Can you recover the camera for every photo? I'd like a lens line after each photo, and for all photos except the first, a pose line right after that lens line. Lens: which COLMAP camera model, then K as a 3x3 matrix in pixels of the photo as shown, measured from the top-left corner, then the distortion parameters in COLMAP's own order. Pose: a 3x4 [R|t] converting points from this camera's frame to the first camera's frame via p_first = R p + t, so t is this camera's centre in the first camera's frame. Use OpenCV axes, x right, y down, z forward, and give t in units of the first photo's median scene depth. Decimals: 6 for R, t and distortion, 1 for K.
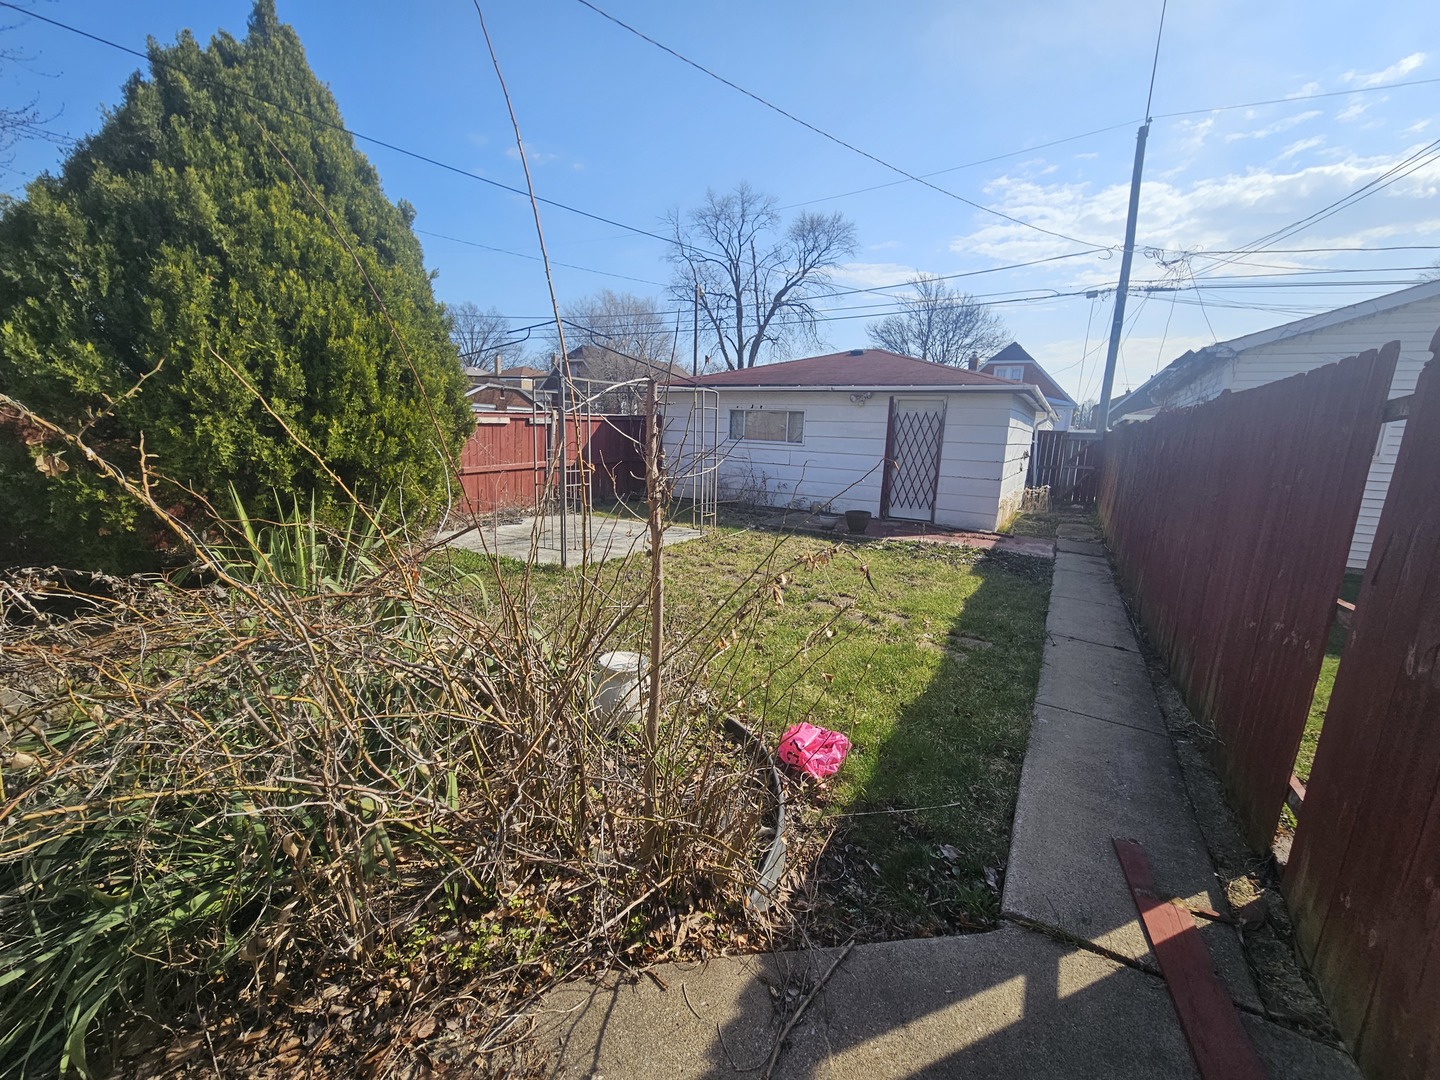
lens RADIAL K [[595.5, 0, 720.6], [0, 595.5, 546.2], [0, 0, 1]] dist [0.000969, -0.001147]
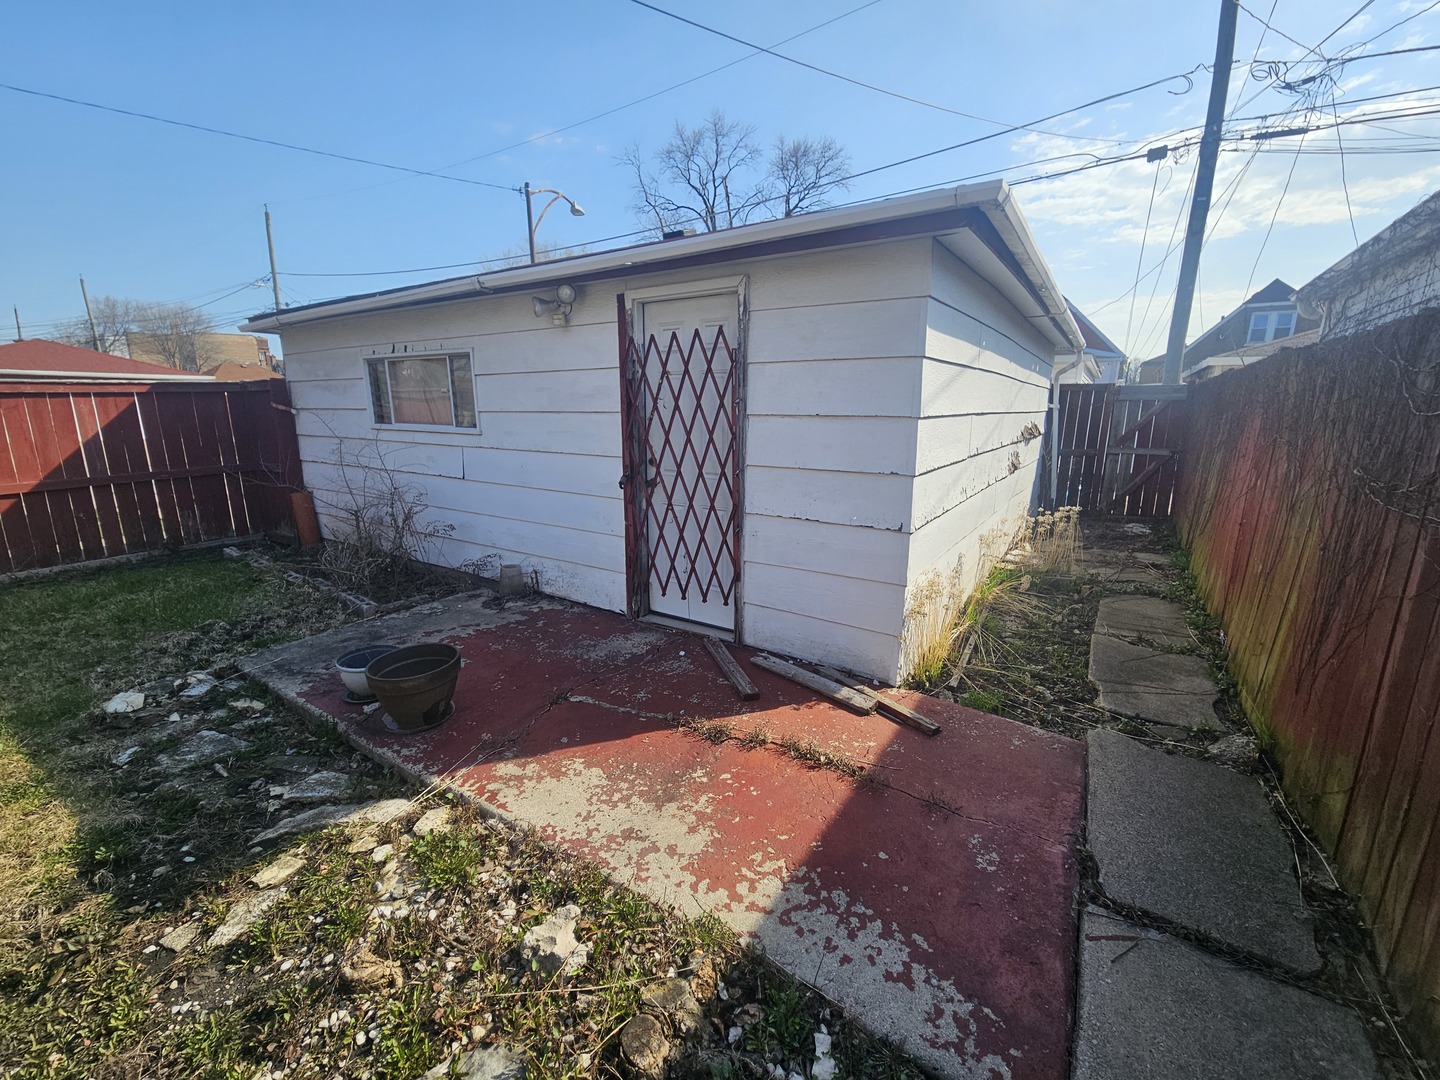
lens RADIAL K [[595.5, 0, 720.6], [0, 595.5, 546.2], [0, 0, 1]] dist [0.000969, -0.001147]
pose [[0.998254, -0.023442, -0.054211, 0.271439], [0.025368, 0.999061, 0.035111, -0.081044], [0.053337, -0.036425, 0.997912, 0.474151]]
